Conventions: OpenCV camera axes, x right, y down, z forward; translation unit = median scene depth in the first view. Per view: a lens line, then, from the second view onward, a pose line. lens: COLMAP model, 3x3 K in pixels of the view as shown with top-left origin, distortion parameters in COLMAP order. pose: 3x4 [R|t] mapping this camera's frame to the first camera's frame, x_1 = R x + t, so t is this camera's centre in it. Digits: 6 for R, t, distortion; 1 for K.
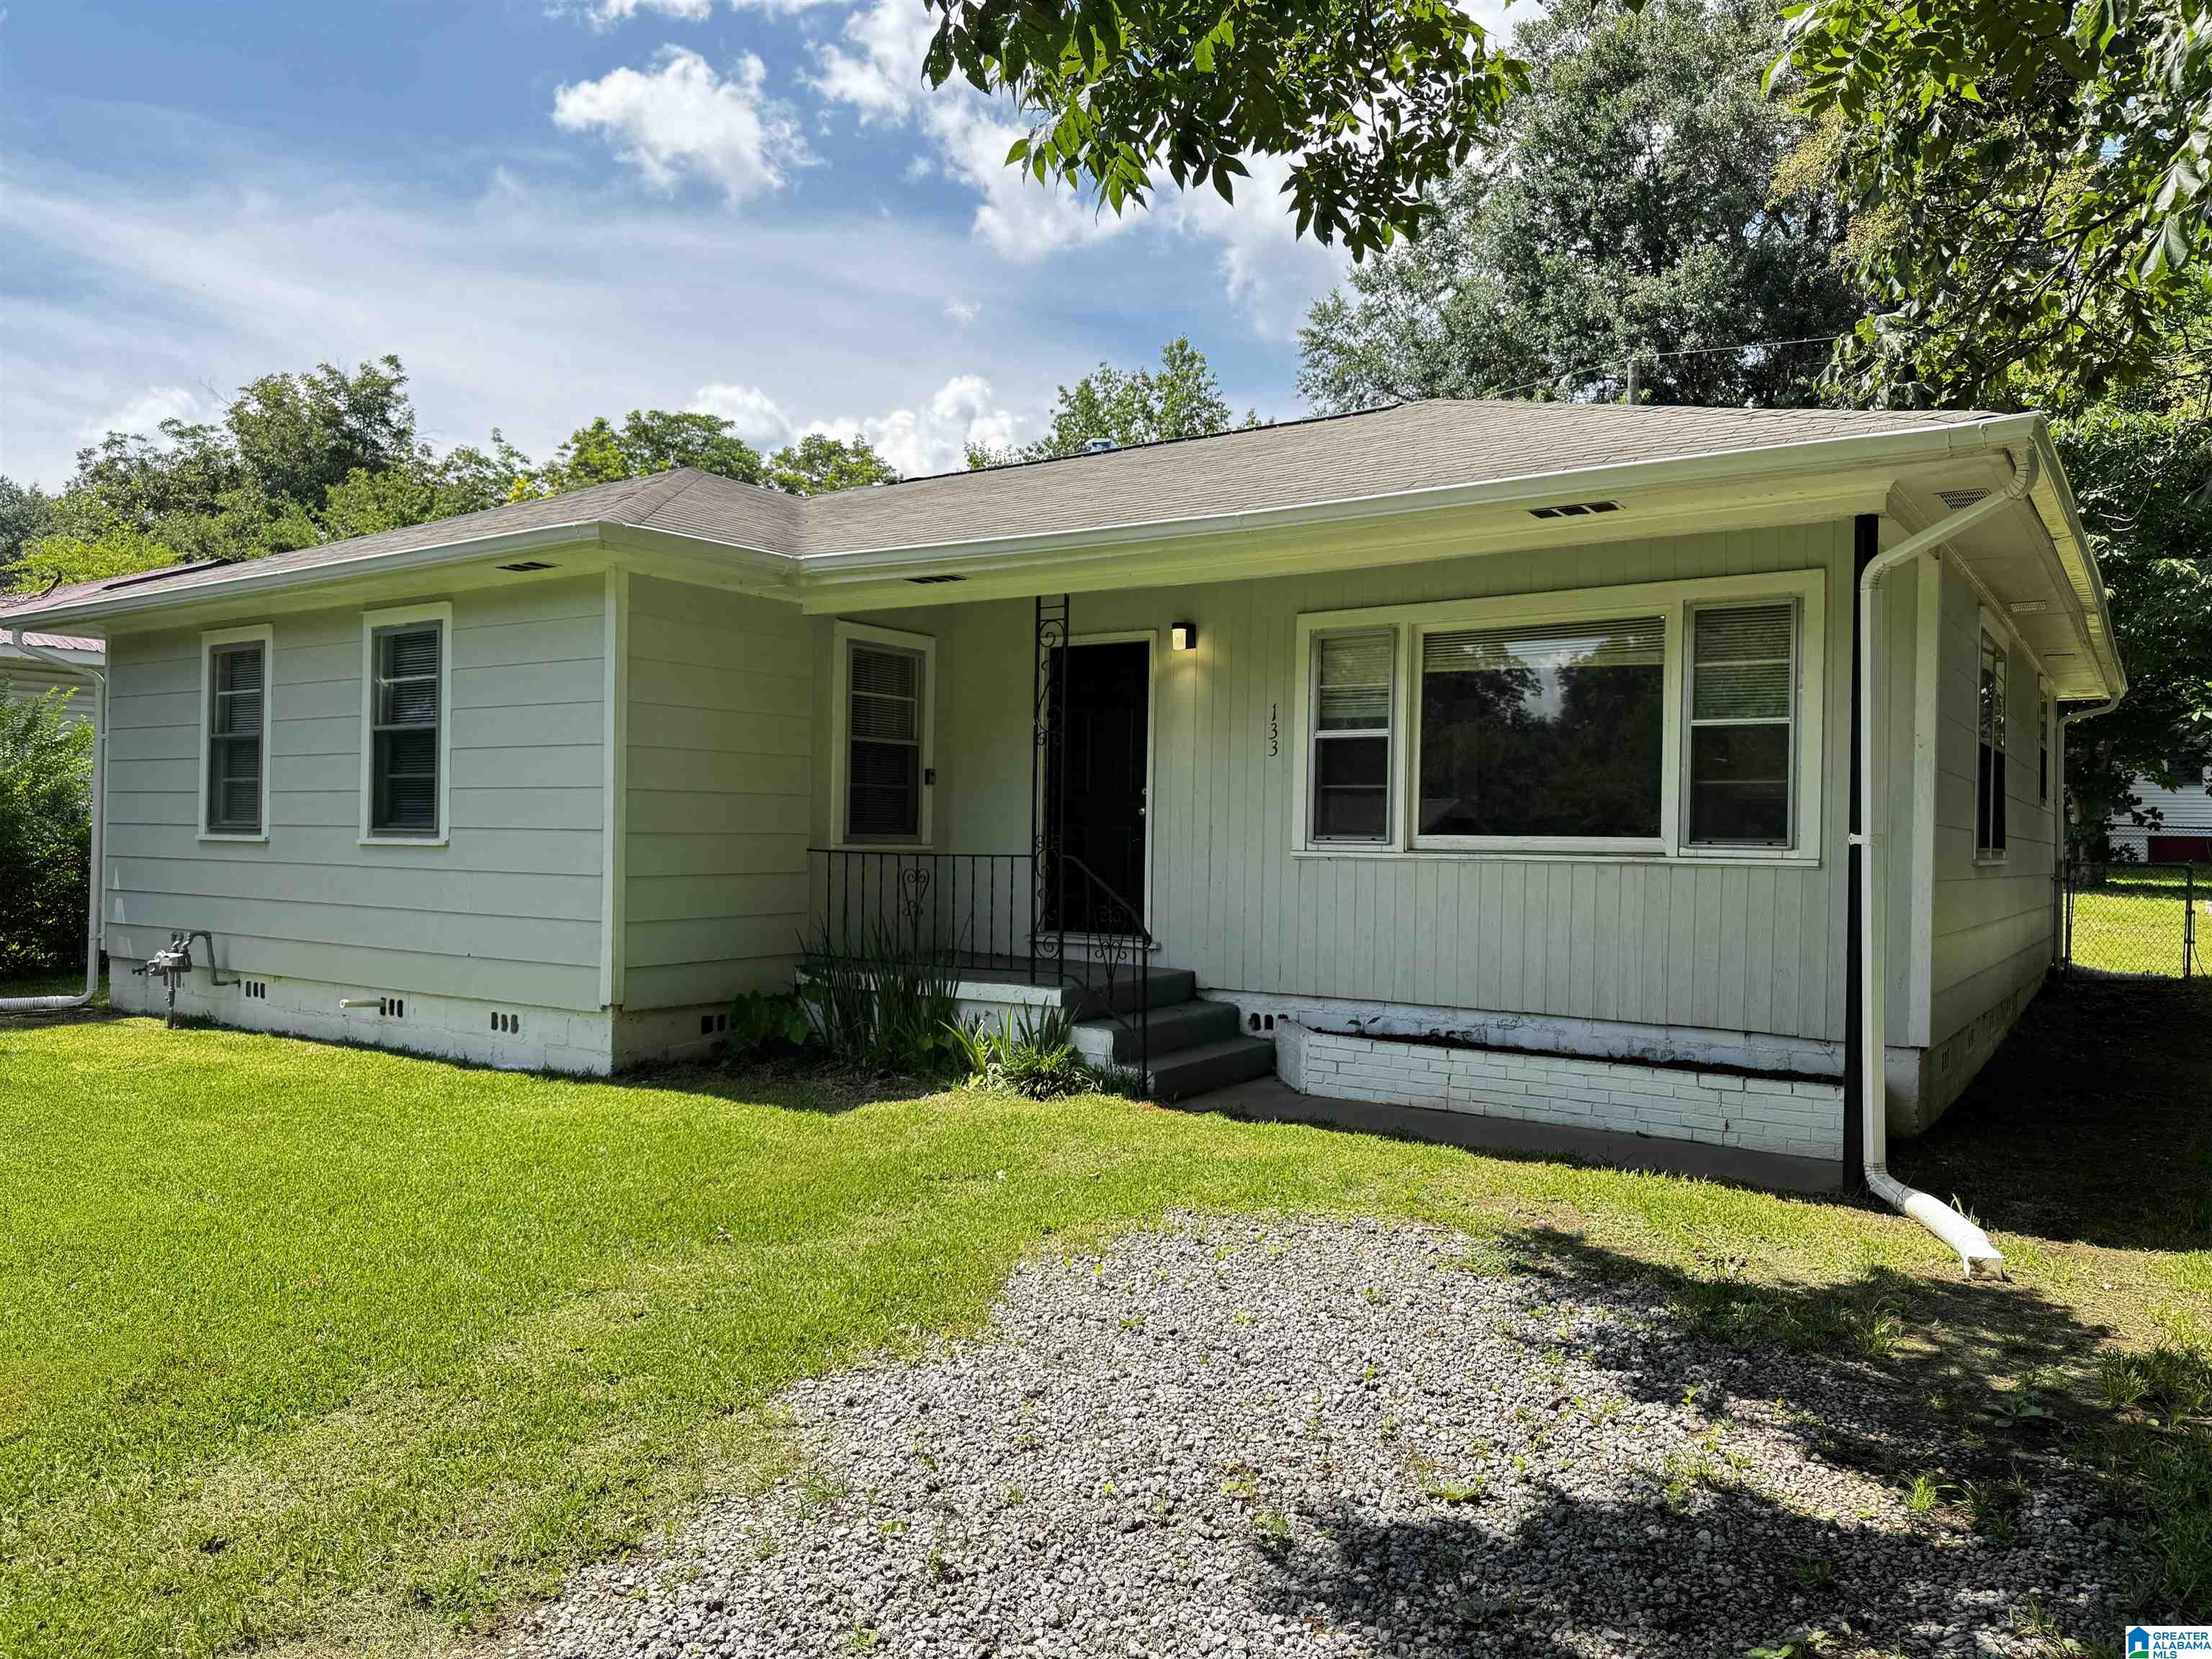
lens RADIAL K [[1551.5, 0, 1106.0], [0, 1551.5, 829.5], [0, 0, 1]] dist [0.191308, -0.367647]
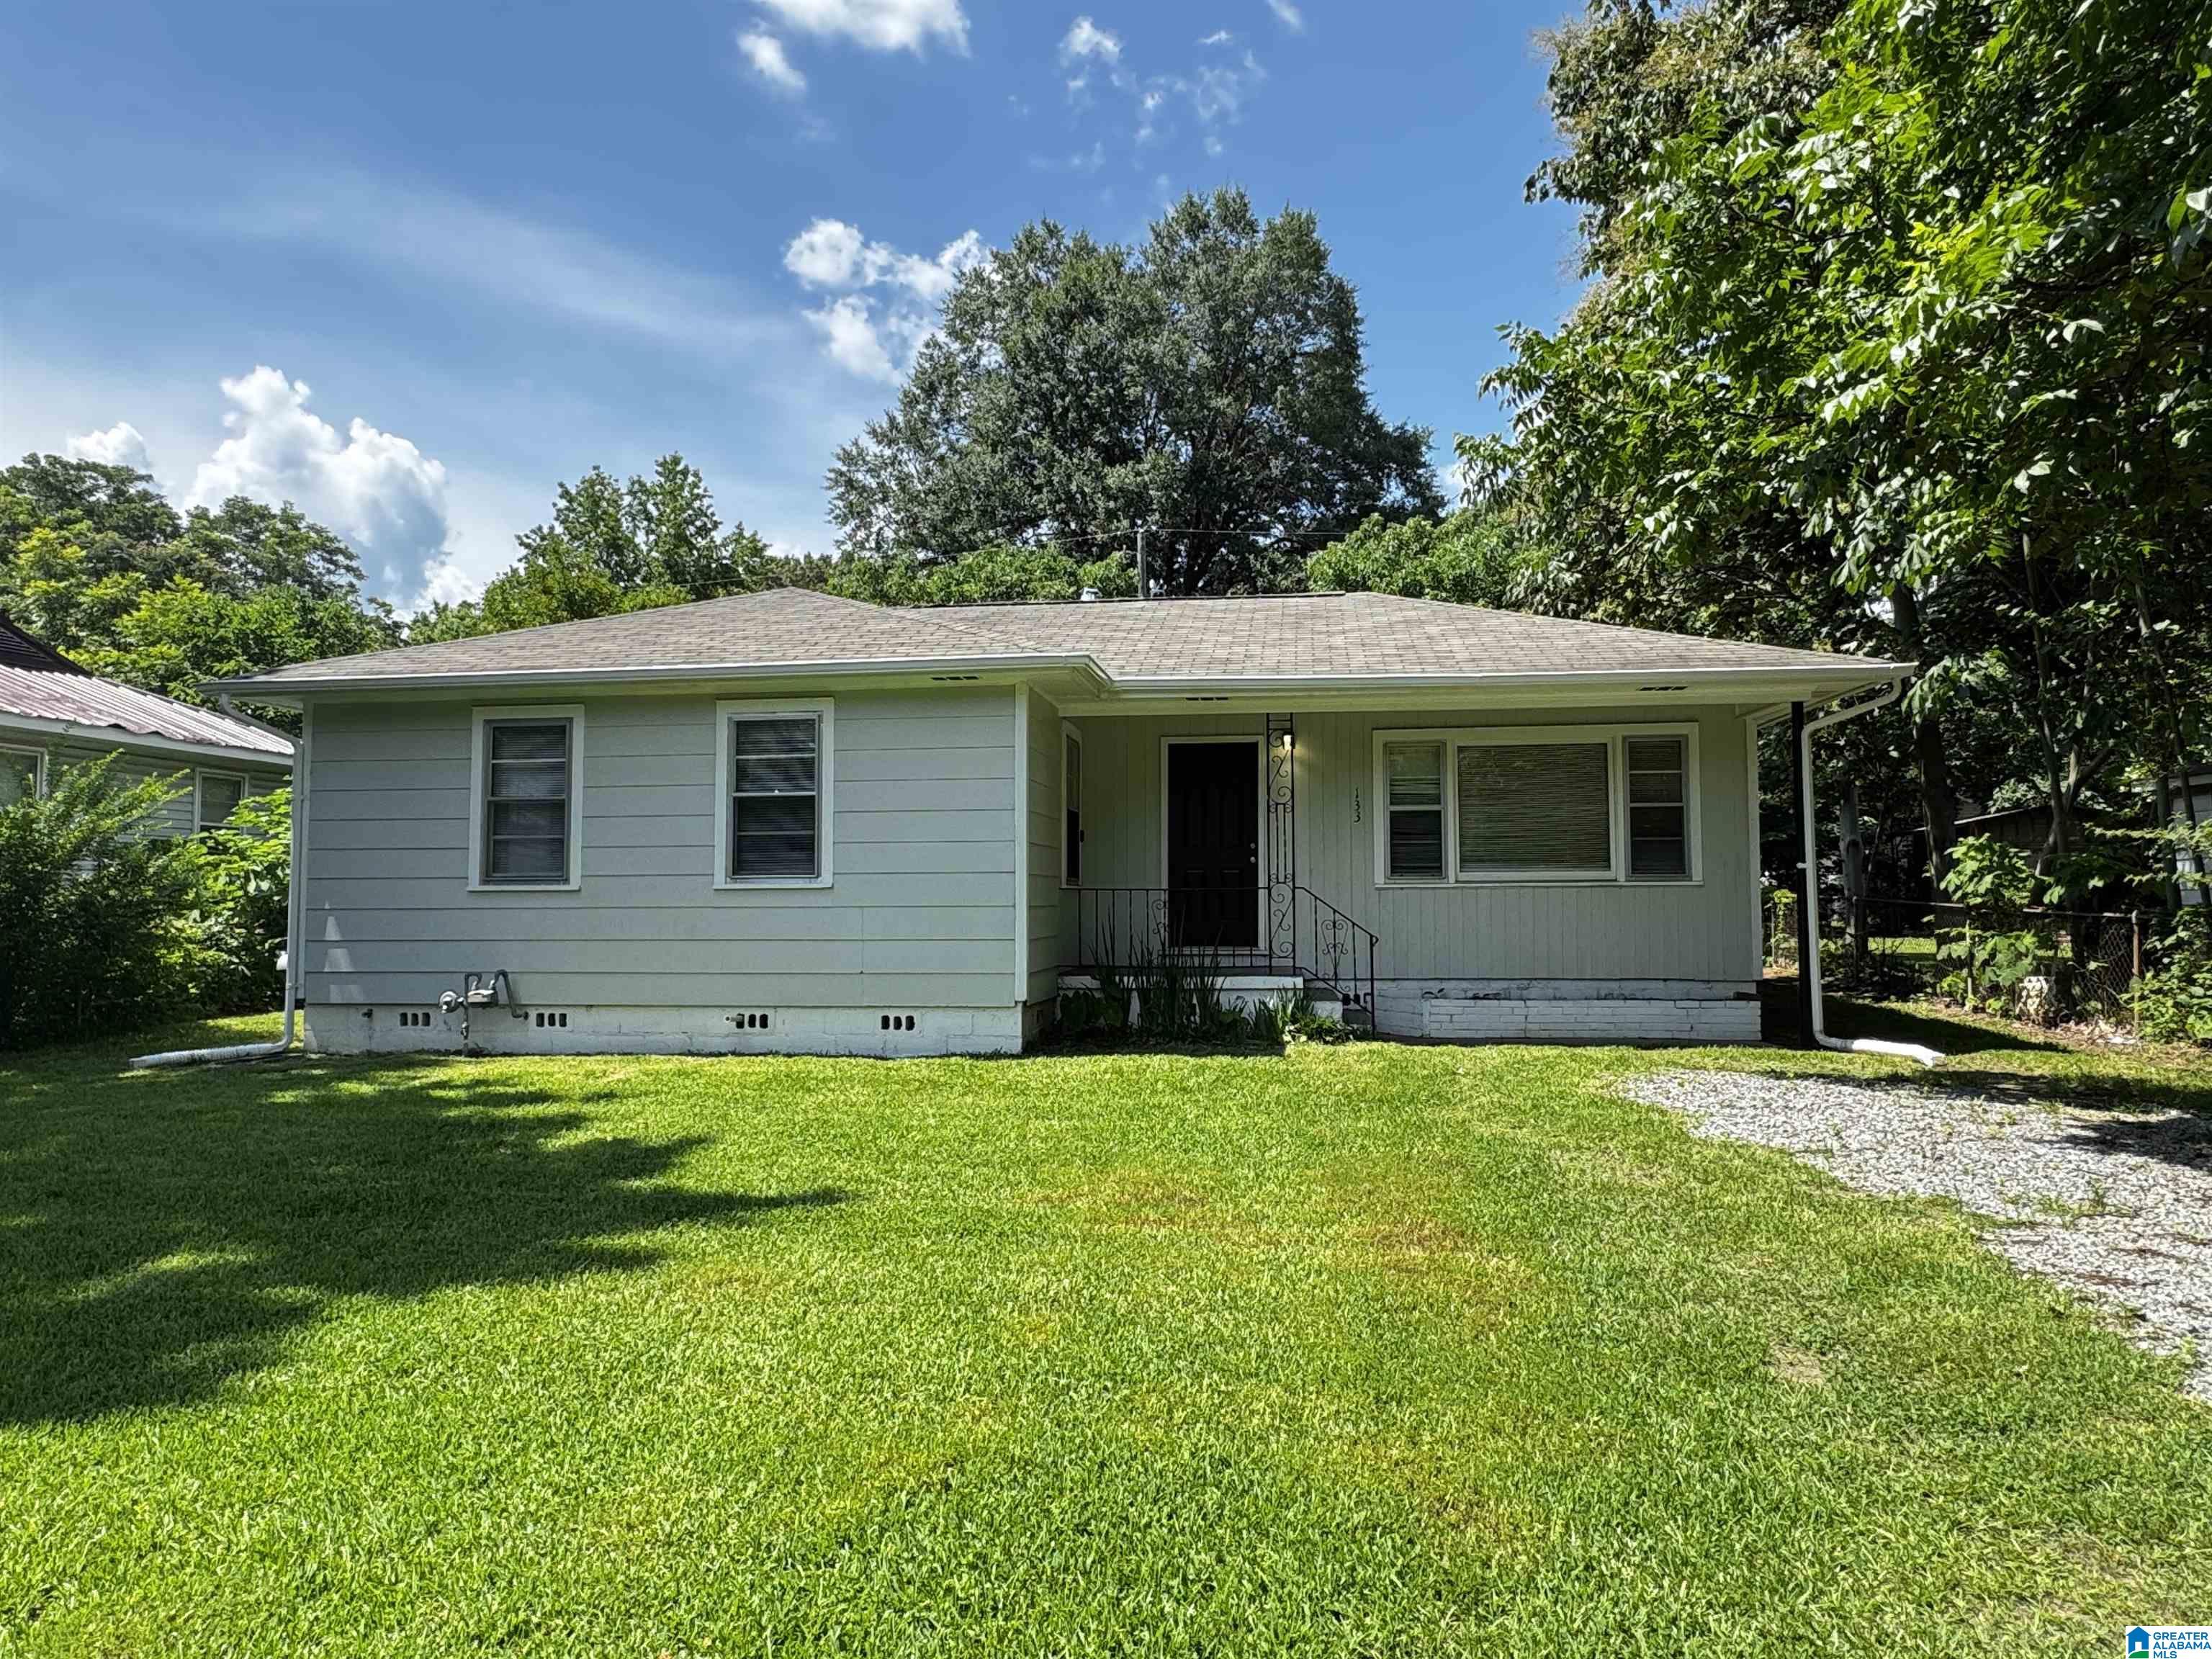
lens RADIAL K [[1429.7, 0, 1106.0], [0, 1429.7, 829.5], [0, 0, 1]] dist [-0.005901, -0.000575]
pose [[0.889322, 0.006573, 0.457234, -0.707620], [0.015799, 0.998858, -0.045088, 0.017871], [-0.457008, 0.047321, 0.888203, -0.113519]]
